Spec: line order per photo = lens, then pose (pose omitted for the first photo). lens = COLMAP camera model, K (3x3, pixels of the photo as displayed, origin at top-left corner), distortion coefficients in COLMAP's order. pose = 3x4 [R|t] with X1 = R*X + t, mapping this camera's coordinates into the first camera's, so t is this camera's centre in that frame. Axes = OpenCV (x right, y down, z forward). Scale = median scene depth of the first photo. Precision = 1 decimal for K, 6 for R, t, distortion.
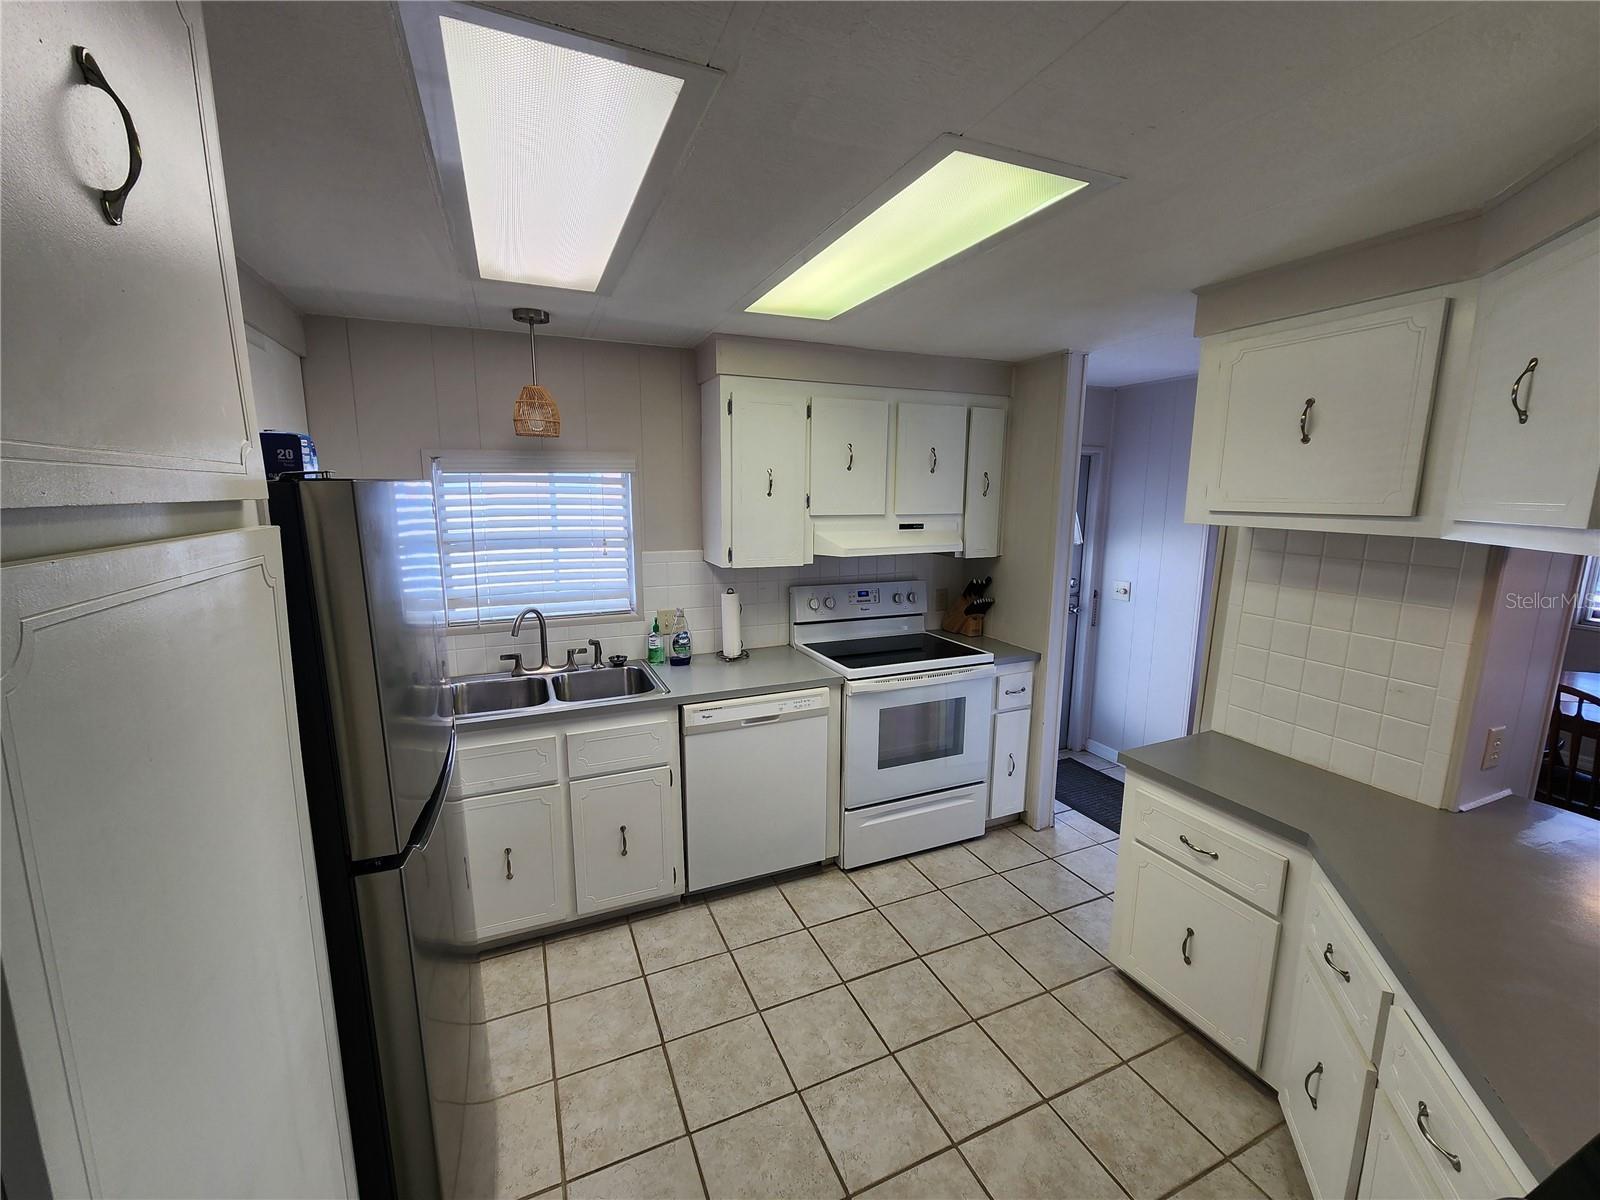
lens RADIAL K [[658.1, 0, 805.4], [0, 658.1, 600.5], [0, 0, 1]] dist [0.002090, 0.000110]
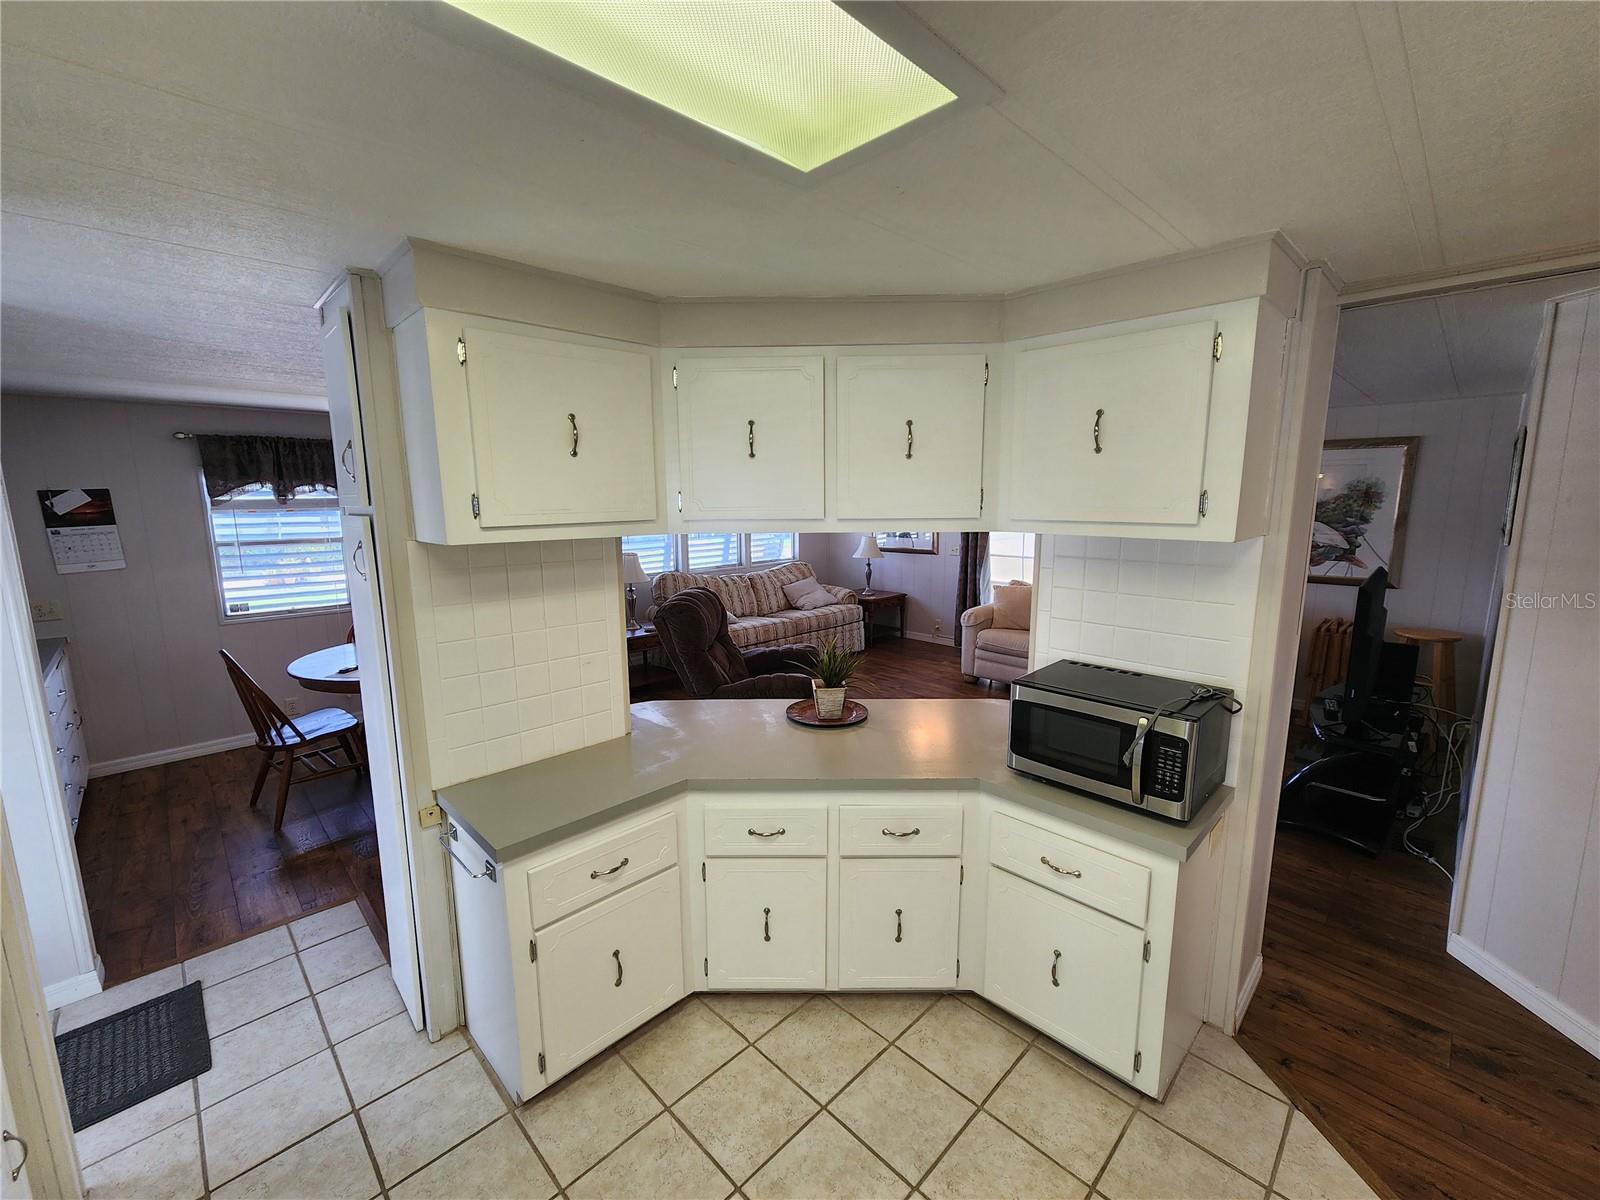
lens RADIAL K [[658.1, 0, 805.4], [0, 658.1, 600.5], [0, 0, 1]] dist [0.002090, 0.000110]
pose [[-0.354281, -0.157753, 0.921737, -0.244093], [0.163830, 0.959954, 0.227264, -0.127894], [-0.920676, 0.231523, -0.314249, 0.684351]]
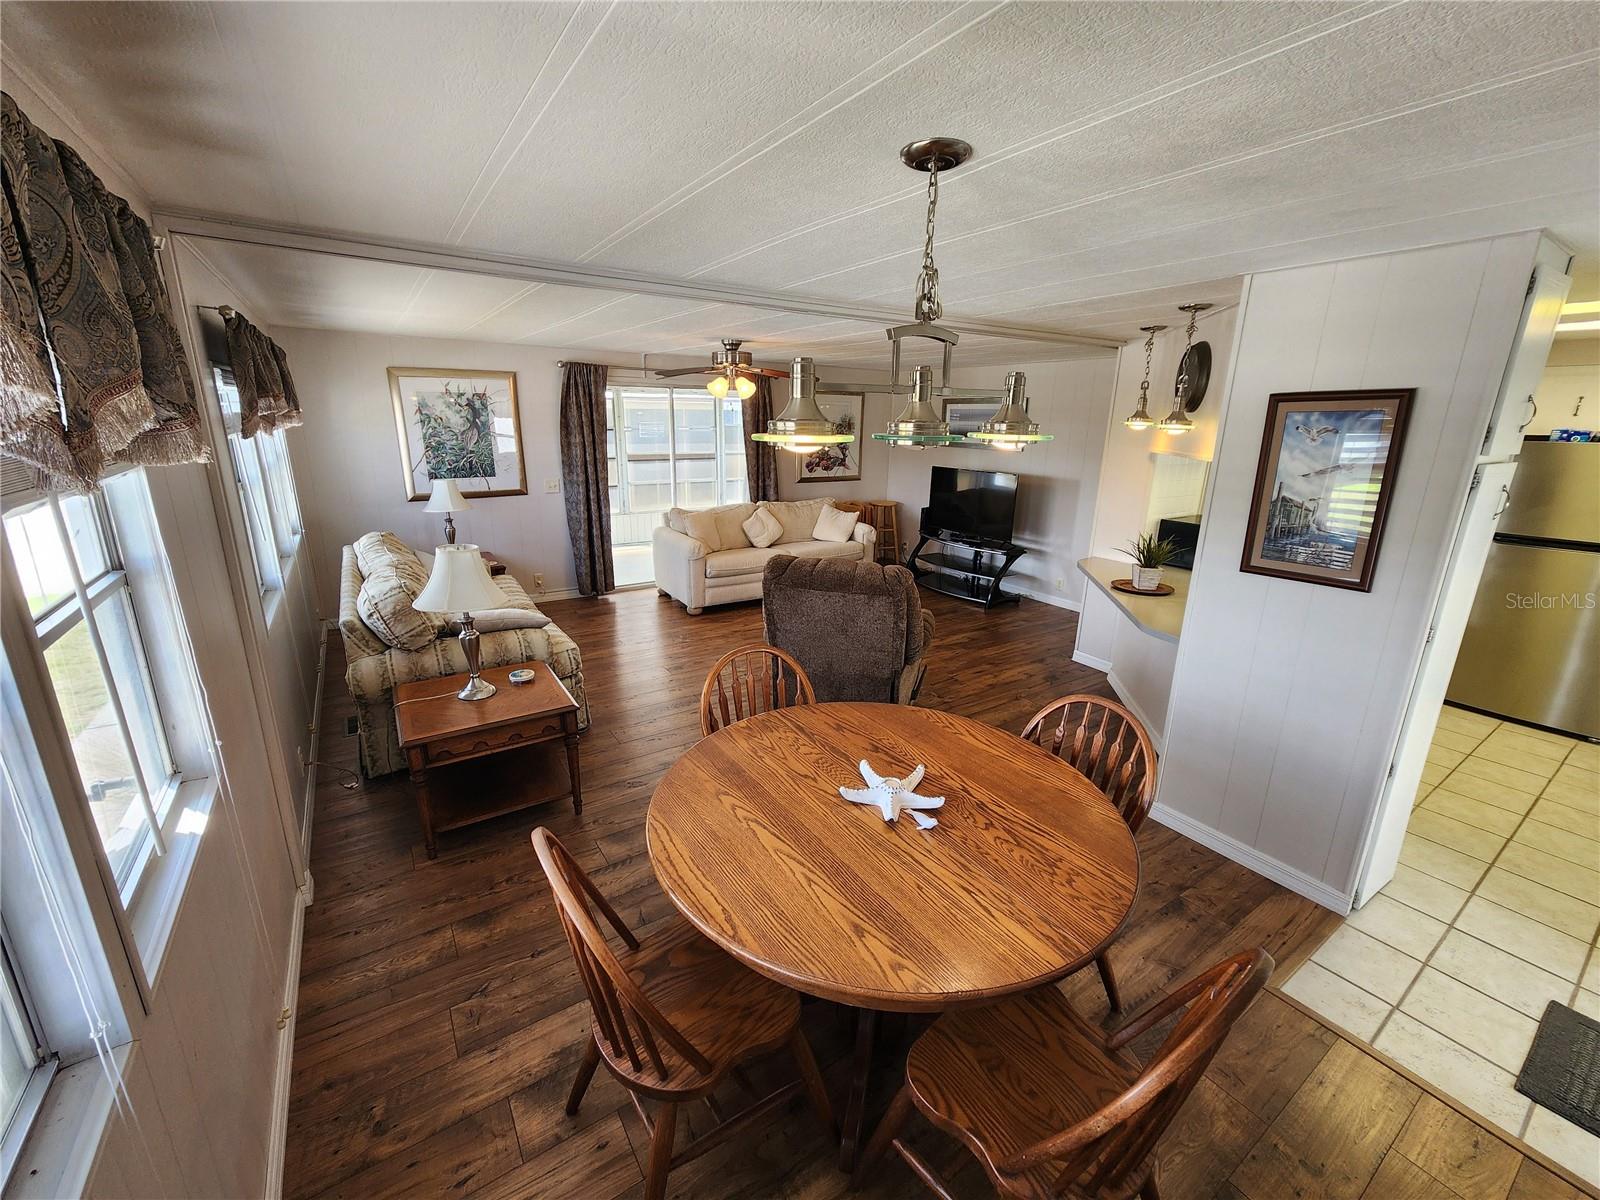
lens RADIAL K [[651.5, 0, 802.8], [0, 651.5, 598.1], [0, 0, 1]] dist [-0.000650, 0.000527]
pose [[-0.984731, 0.019134, -0.173031, 1.557123], [-0.057245, 0.903078, 0.425643, -0.268124], [0.164405, 0.429049, -0.888194, 1.507209]]
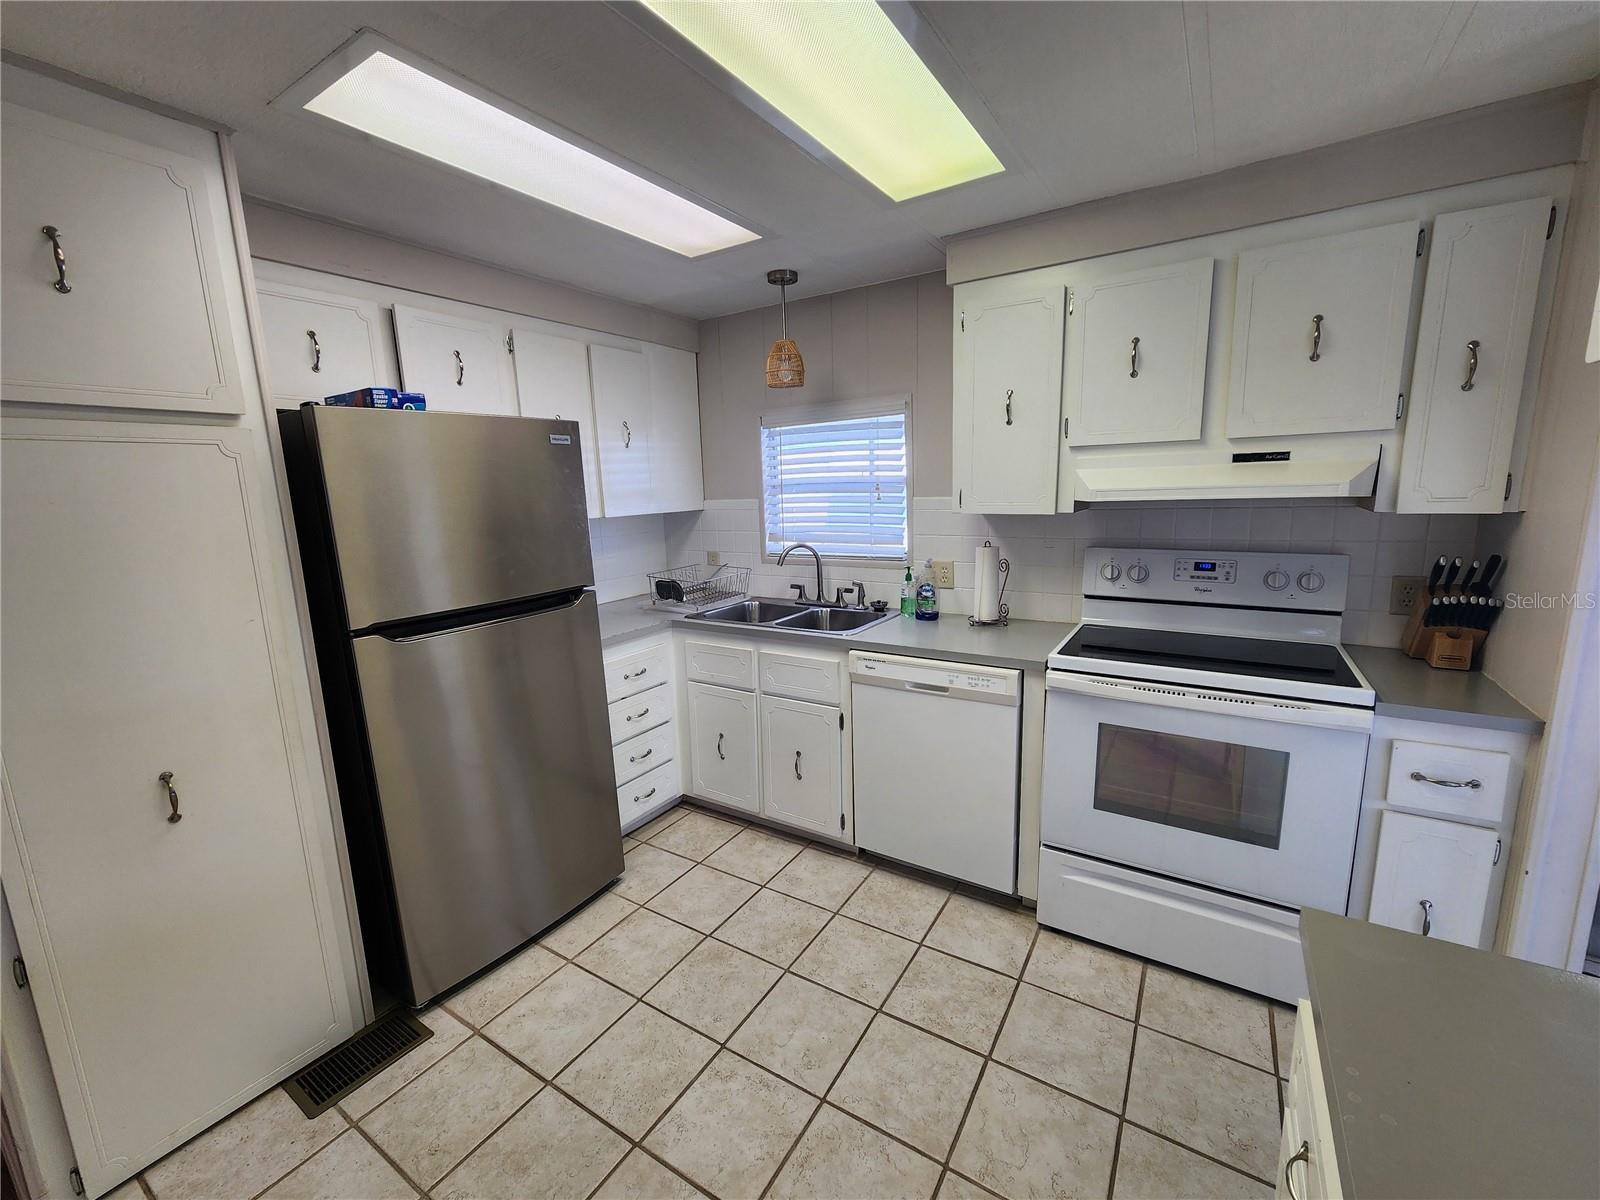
lens RADIAL K [[658.1, 0, 805.4], [0, 658.1, 600.5], [0, 0, 1]] dist [0.002090, 0.000110]
pose [[0.554725, 0.124018, -0.822740, 0.512587], [-0.107646, 0.991216, 0.076834, 0.019714], [0.825041, 0.045943, 0.563202, 0.367492]]
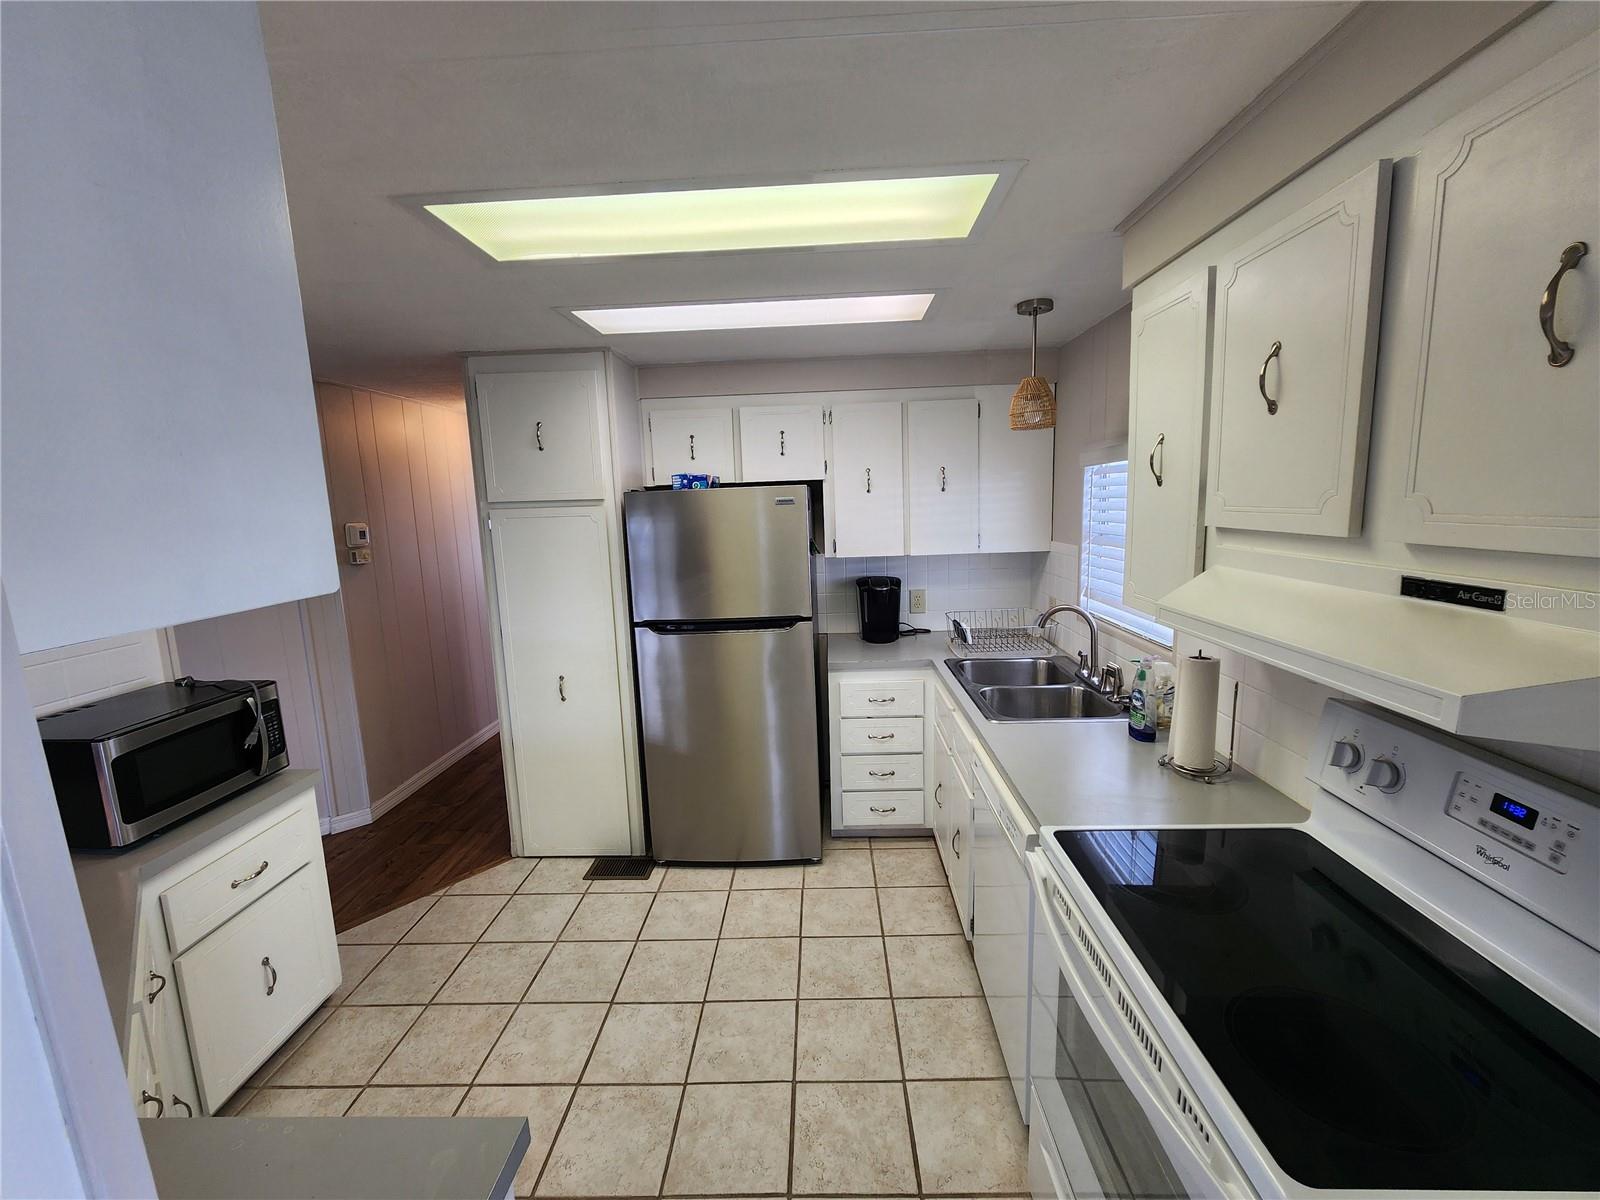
lens RADIAL K [[658.4, 0, 802.4], [0, 658.4, 600.2], [0, 0, 1]] dist [-0.000544, 0.000775]
pose [[-0.430102, 0.146042, -0.890890, 0.582355], [-0.127193, 0.967183, 0.219954, -0.154288], [0.893775, 0.207917, -0.397412, 1.007691]]
